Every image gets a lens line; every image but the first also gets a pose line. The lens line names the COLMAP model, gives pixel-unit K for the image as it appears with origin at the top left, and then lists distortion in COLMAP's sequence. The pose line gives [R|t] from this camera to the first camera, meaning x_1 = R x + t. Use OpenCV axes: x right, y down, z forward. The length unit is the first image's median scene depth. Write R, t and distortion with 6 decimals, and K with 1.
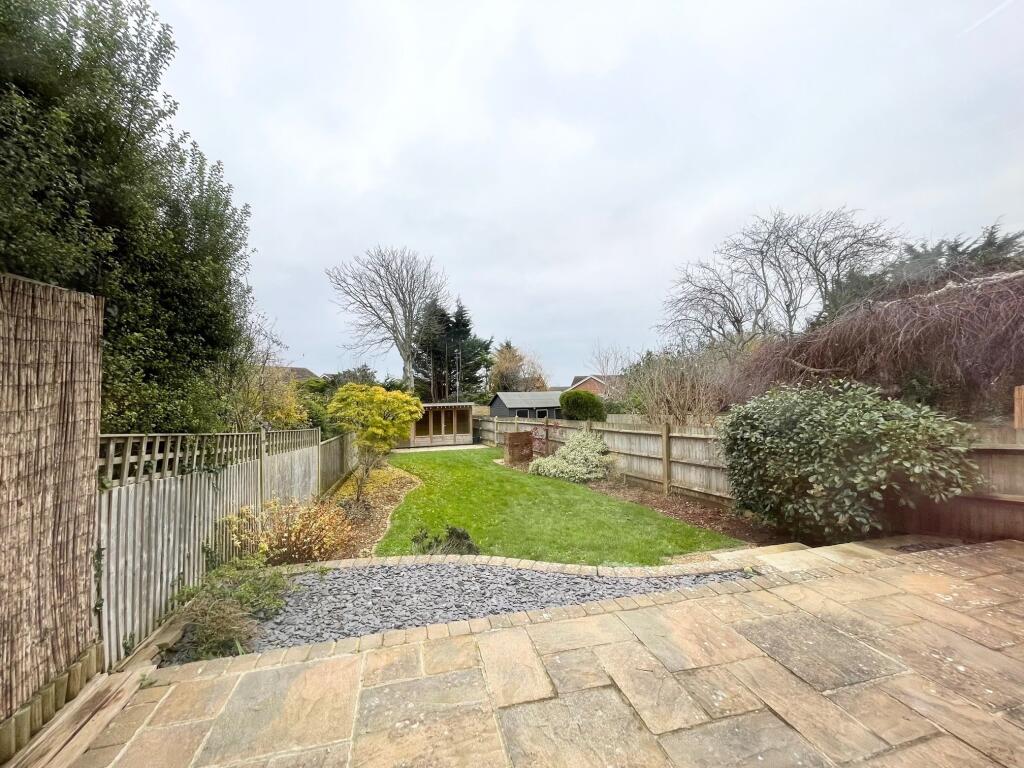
lens RADIAL K [[413.5, 0, 508.1], [0, 413.5, 383.8], [0, 0, 1]] dist [-0.001825, -0.000694]
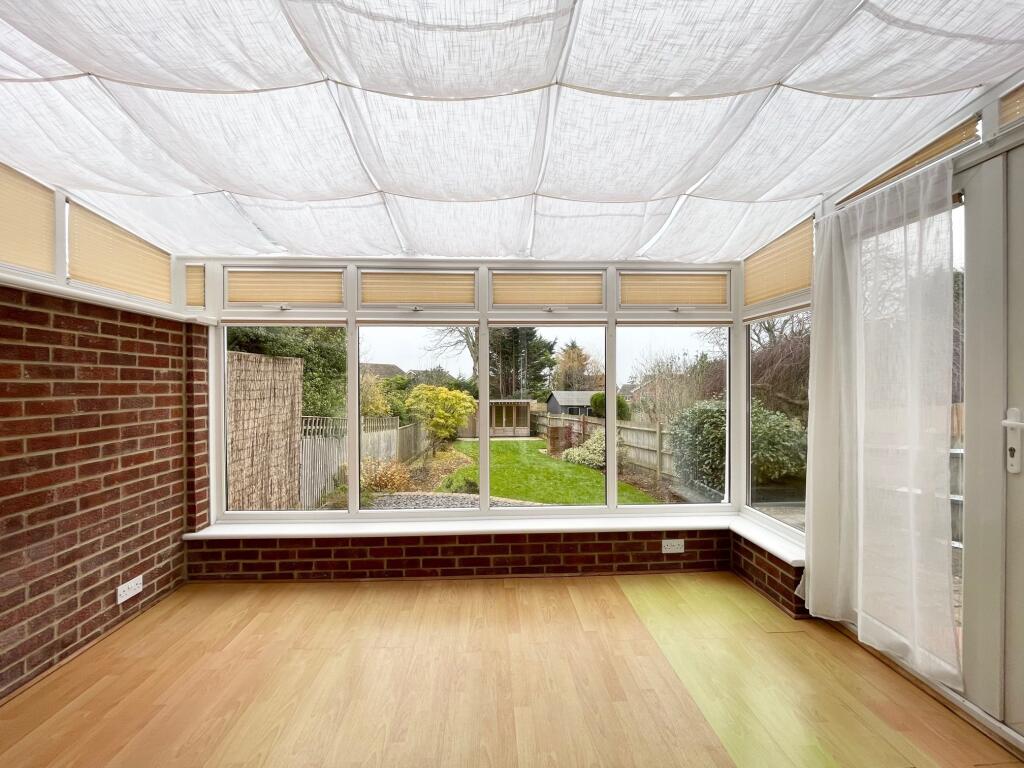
lens RADIAL K [[413.5, 0, 508.1], [0, 413.5, 383.8], [0, 0, 1]] dist [-0.001825, -0.000694]
pose [[0.981870, 0.015242, -0.188942, 0.133862], [-0.013093, 0.999835, 0.012619, -0.022682], [0.189103, -0.009916, 0.981907, -0.236198]]
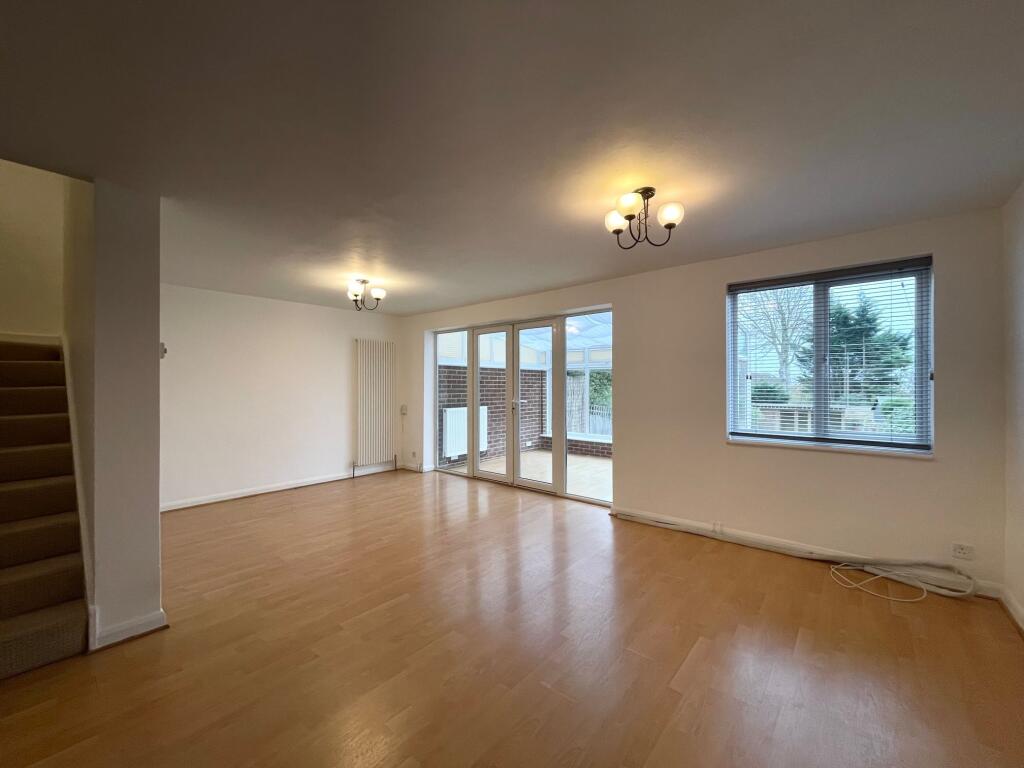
lens RADIAL K [[413.5, 0, 508.1], [0, 413.5, 383.8], [0, 0, 1]] dist [-0.001825, -0.000694]
pose [[0.588509, 0.013684, -0.808375, 0.499324], [-0.004937, 0.999899, 0.013332, -0.037045], [0.808475, -0.003855, 0.588517, -0.545640]]
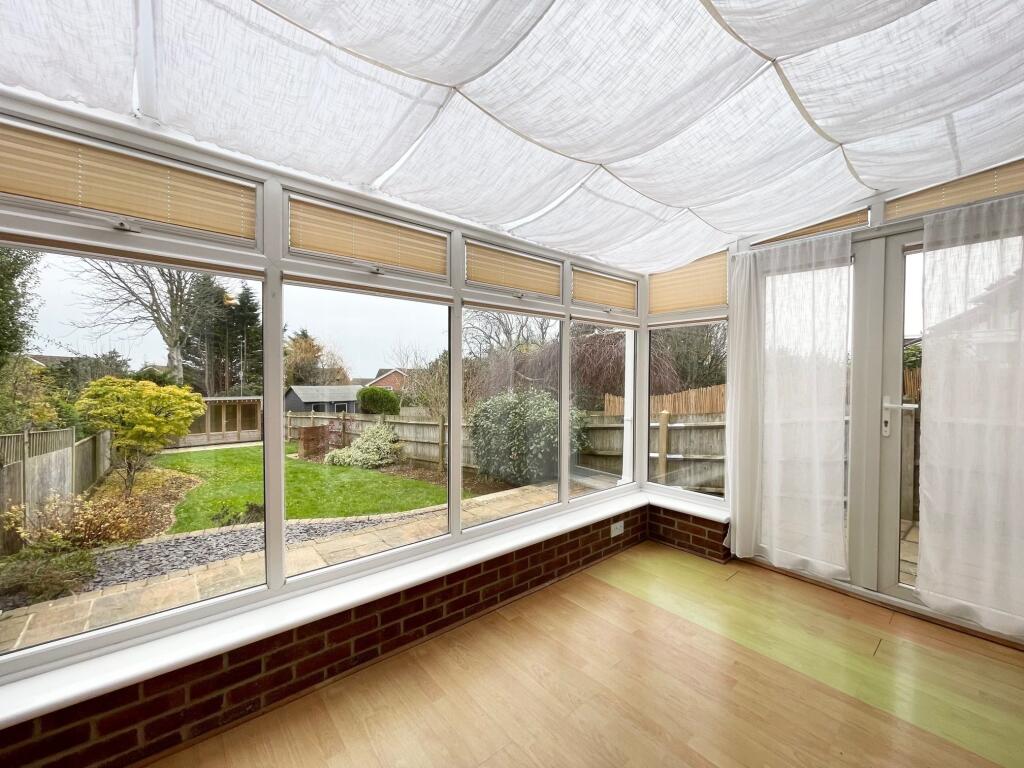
lens RADIAL K [[413.5, 0, 508.1], [0, 413.5, 383.8], [0, 0, 1]] dist [-0.001825, -0.000694]
pose [[0.896523, 0.015262, 0.442734, 0.000181], [-0.024123, 0.999605, 0.014390, -0.020107], [-0.442340, -0.023580, 0.896537, -0.182183]]
